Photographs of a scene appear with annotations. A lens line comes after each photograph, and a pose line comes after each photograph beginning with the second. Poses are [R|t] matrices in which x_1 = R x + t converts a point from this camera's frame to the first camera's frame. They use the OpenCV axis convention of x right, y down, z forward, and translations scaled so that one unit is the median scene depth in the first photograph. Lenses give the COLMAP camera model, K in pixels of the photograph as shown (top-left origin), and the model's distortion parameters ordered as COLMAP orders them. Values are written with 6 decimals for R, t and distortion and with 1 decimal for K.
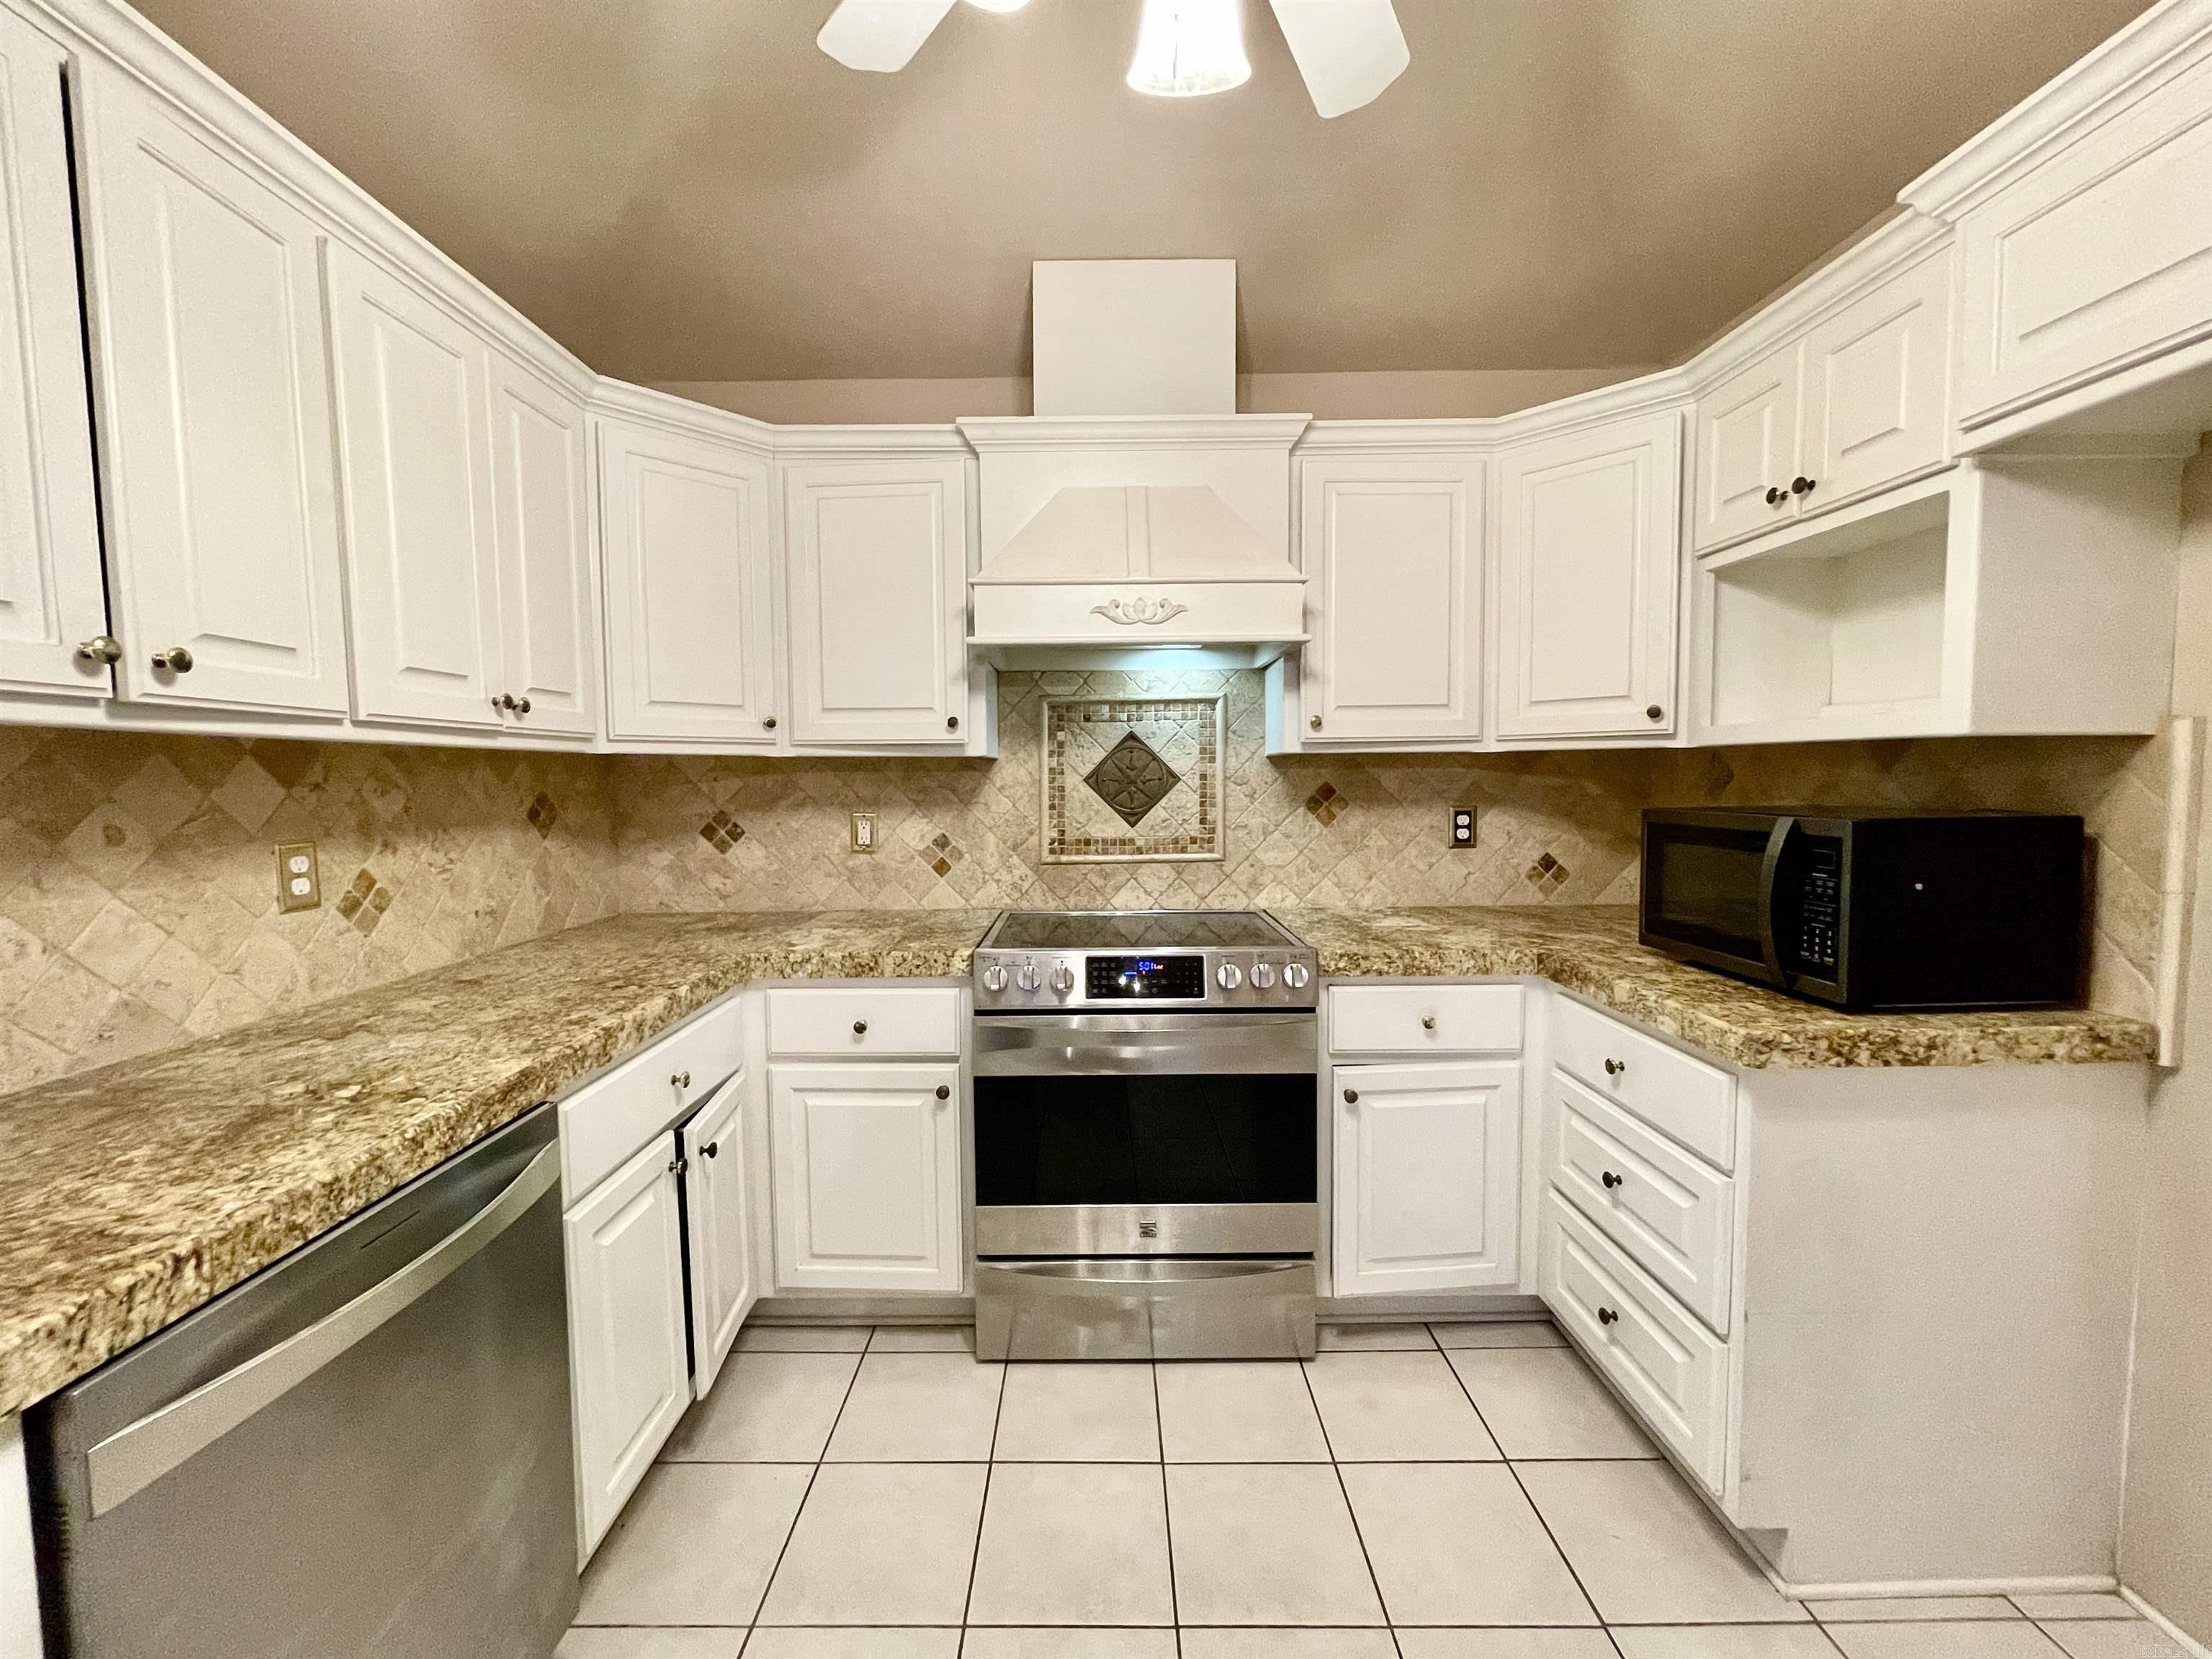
lens RADIAL K [[892.8, 0, 1096.7], [0, 892.8, 830.6], [0, 0, 1]] dist [-0.000472, 0.000696]
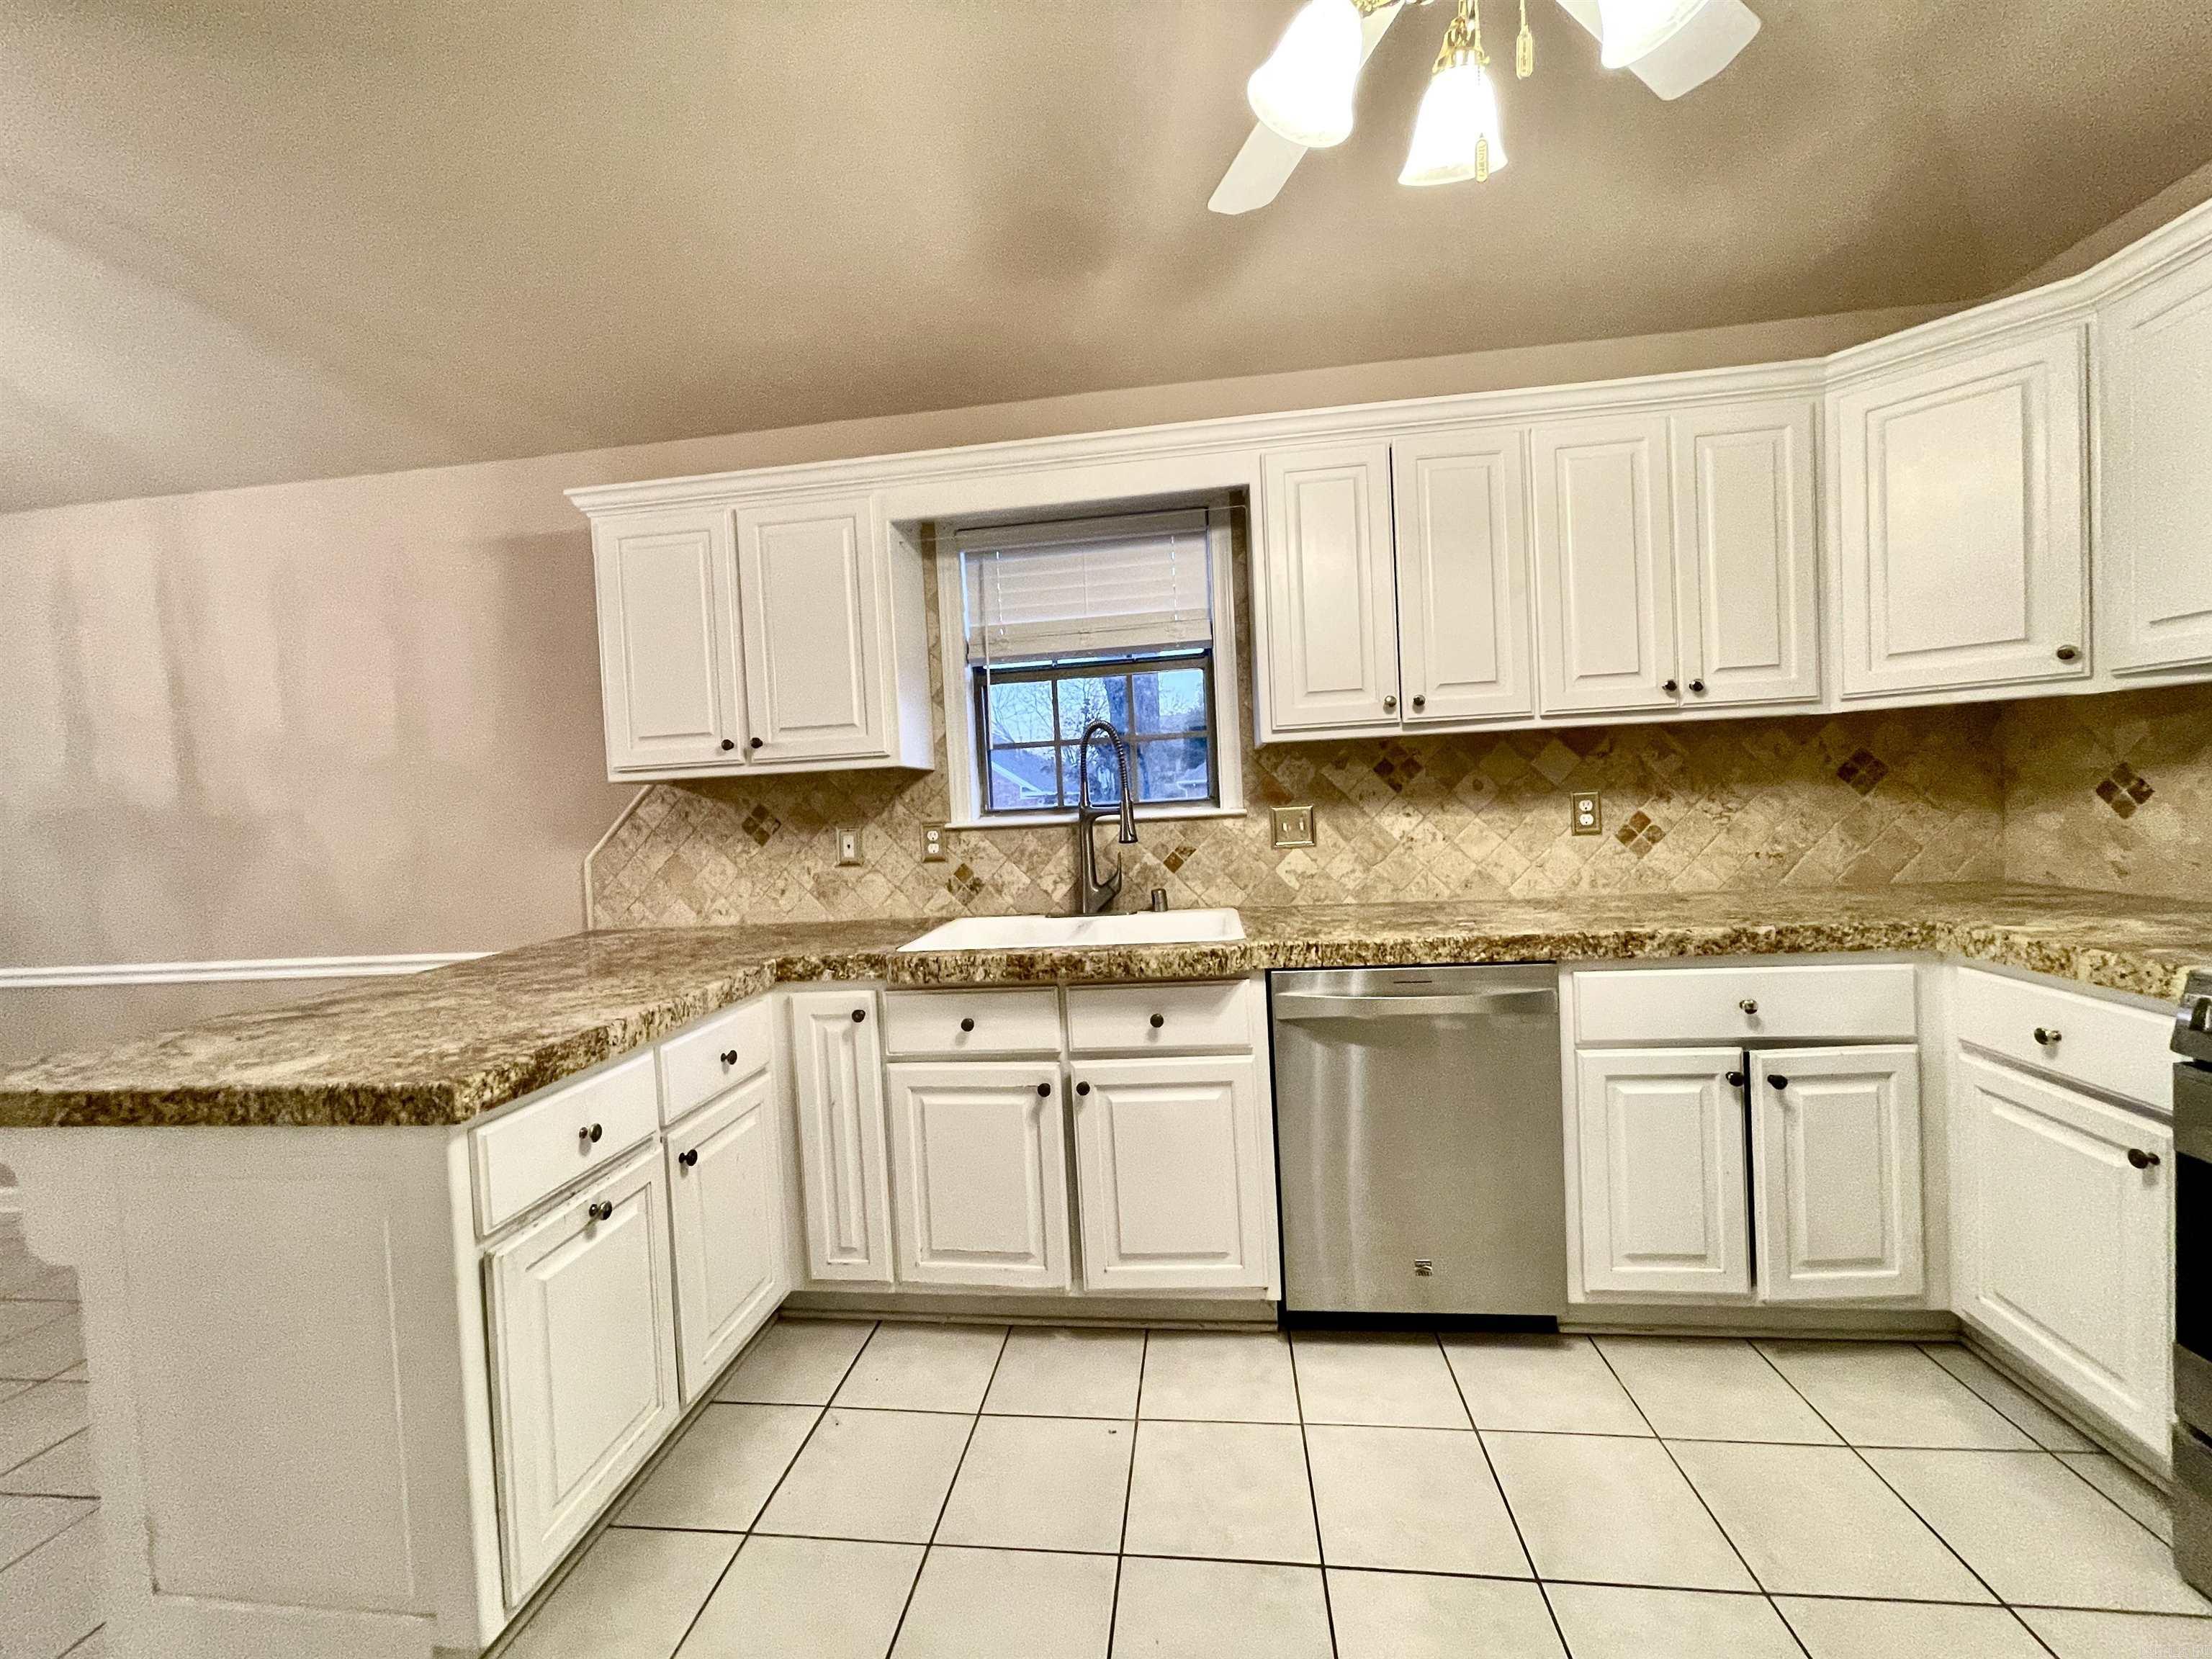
lens RADIAL K [[892.8, 0, 1096.7], [0, 892.8, 830.6], [0, 0, 1]] dist [-0.000472, 0.000696]
pose [[-0.115752, 0.052758, -0.991876, 0.604397], [-0.009990, 0.998476, 0.054275, 0.004144], [0.993228, 0.016191, -0.115048, 0.254782]]
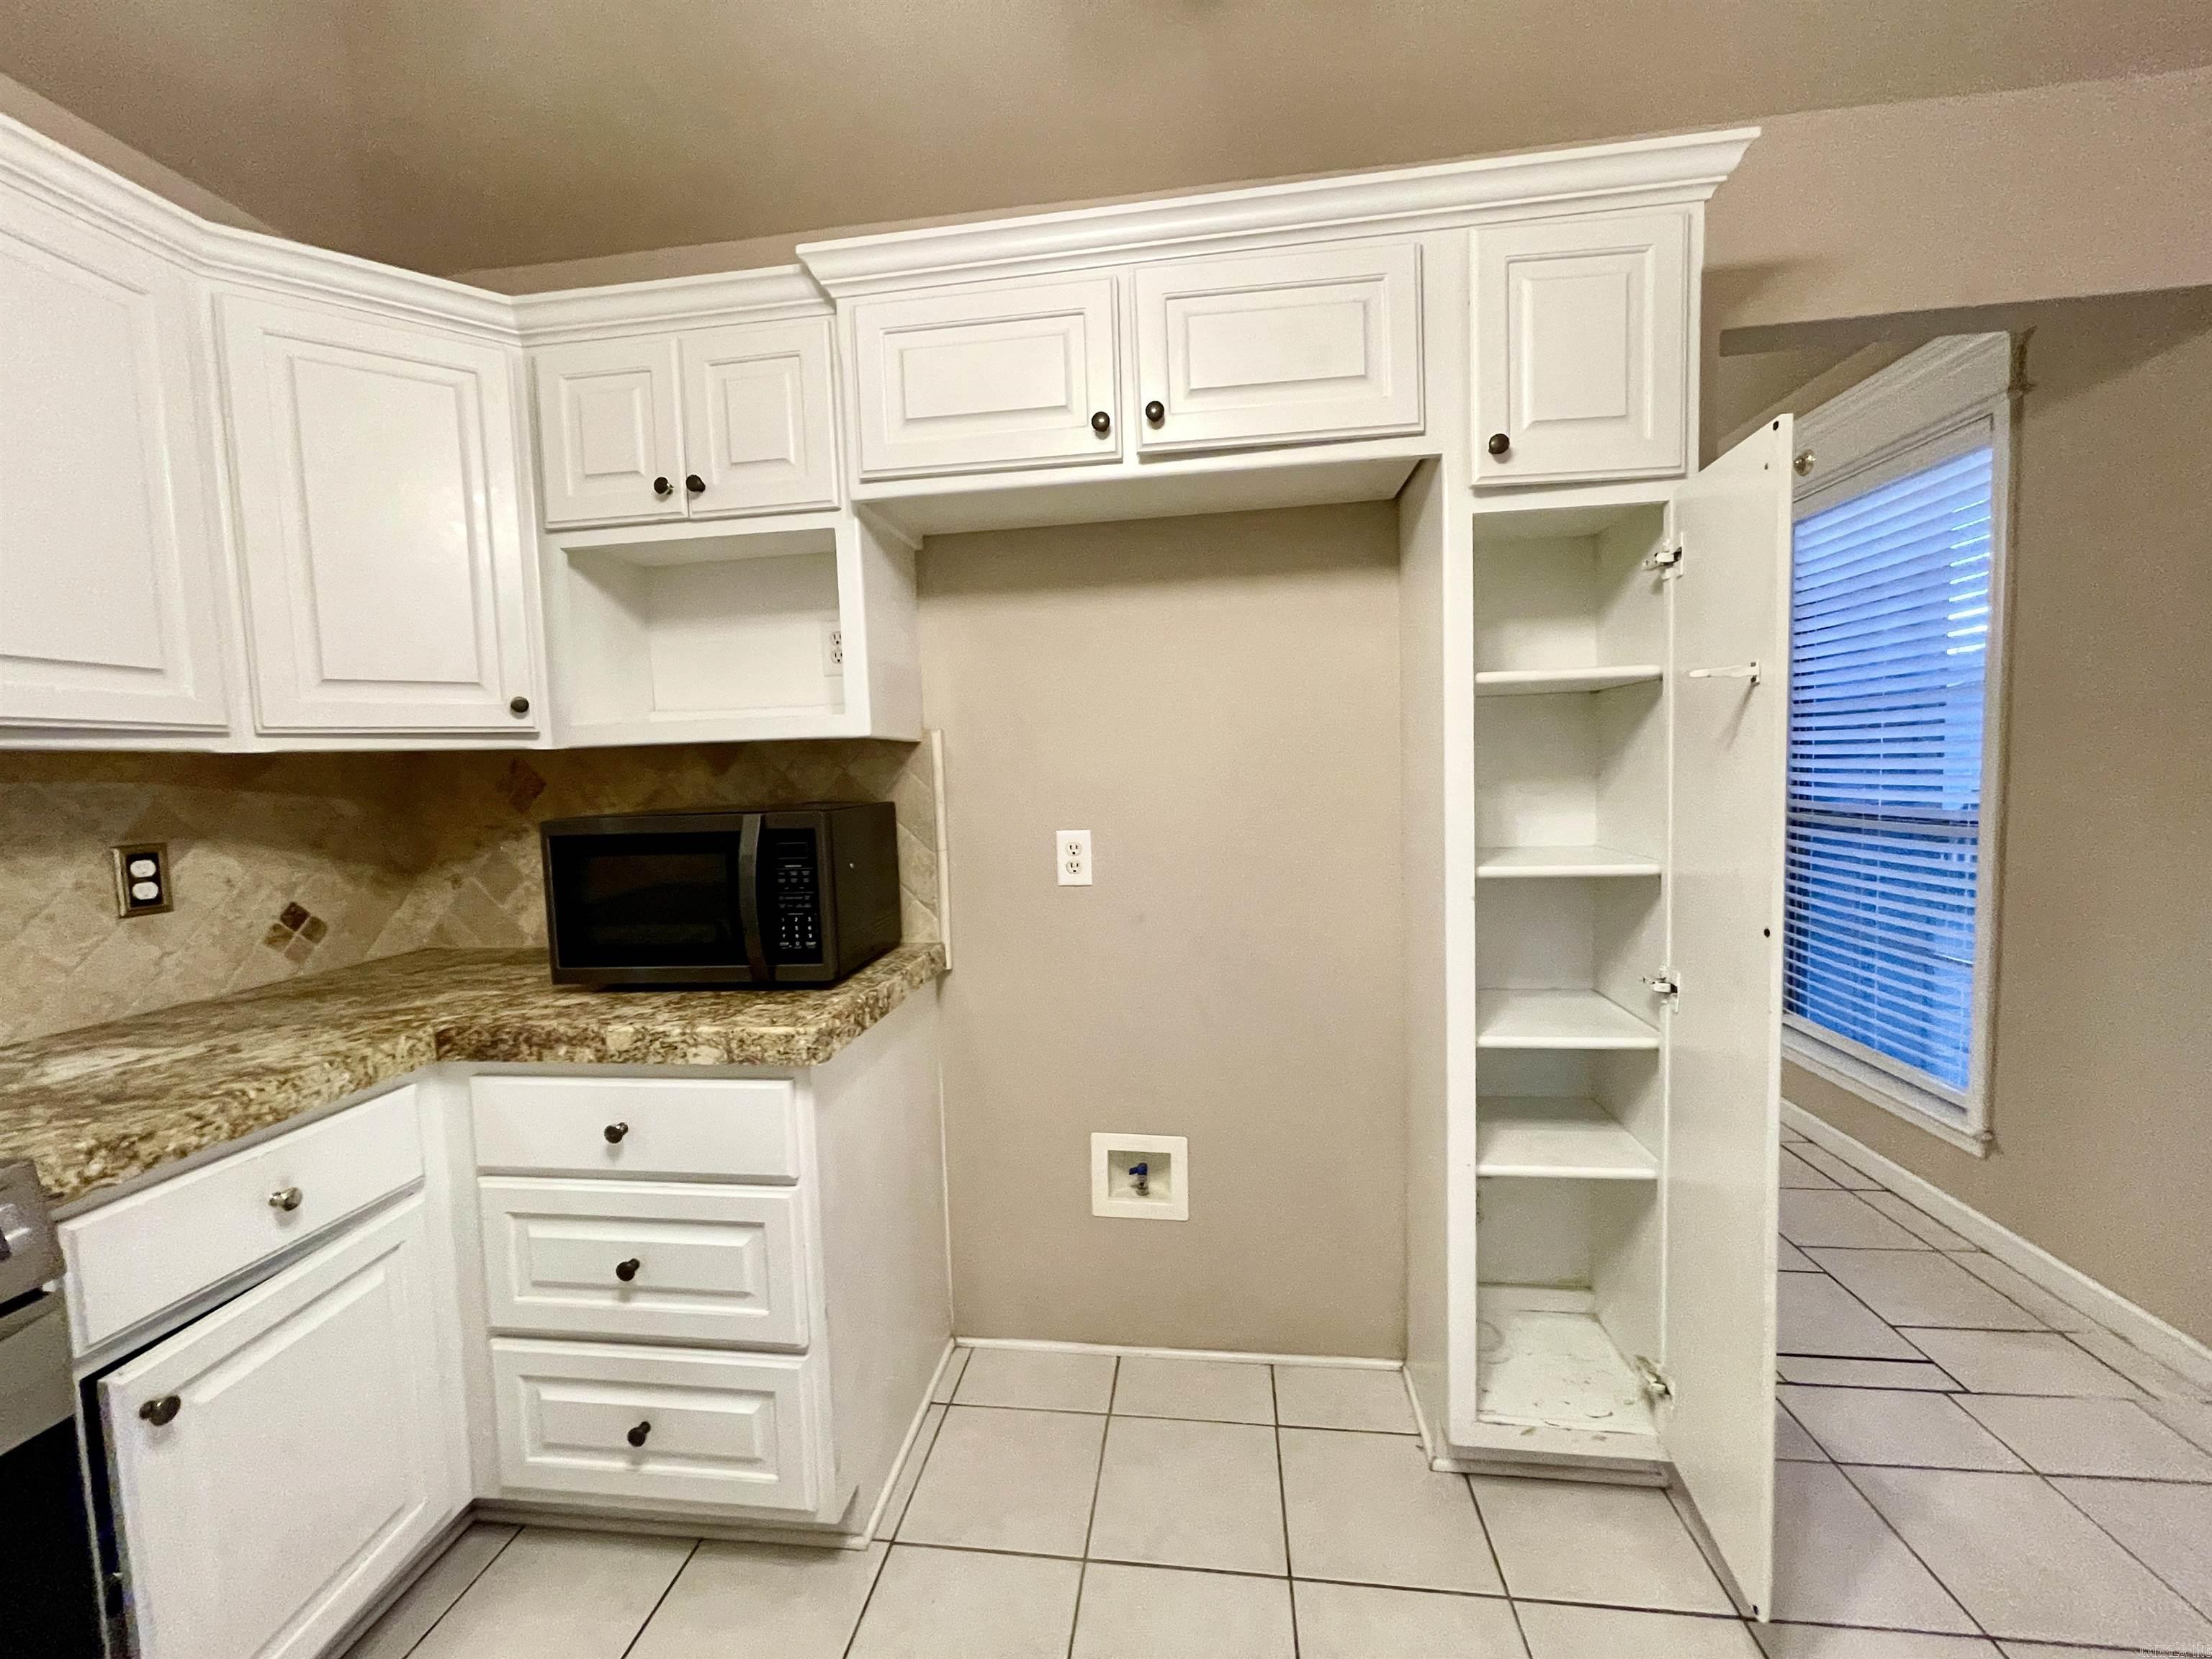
lens RADIAL K [[892.3, 0, 1094.4], [0, 892.3, 827.8], [0, 0, 1]] dist [0.000231, -0.000040]
pose [[0.130612, -0.059807, 0.989628, -0.130721], [0.095831, 0.994267, 0.047439, -0.007791], [-0.986791, 0.088641, 0.135594, 0.370383]]
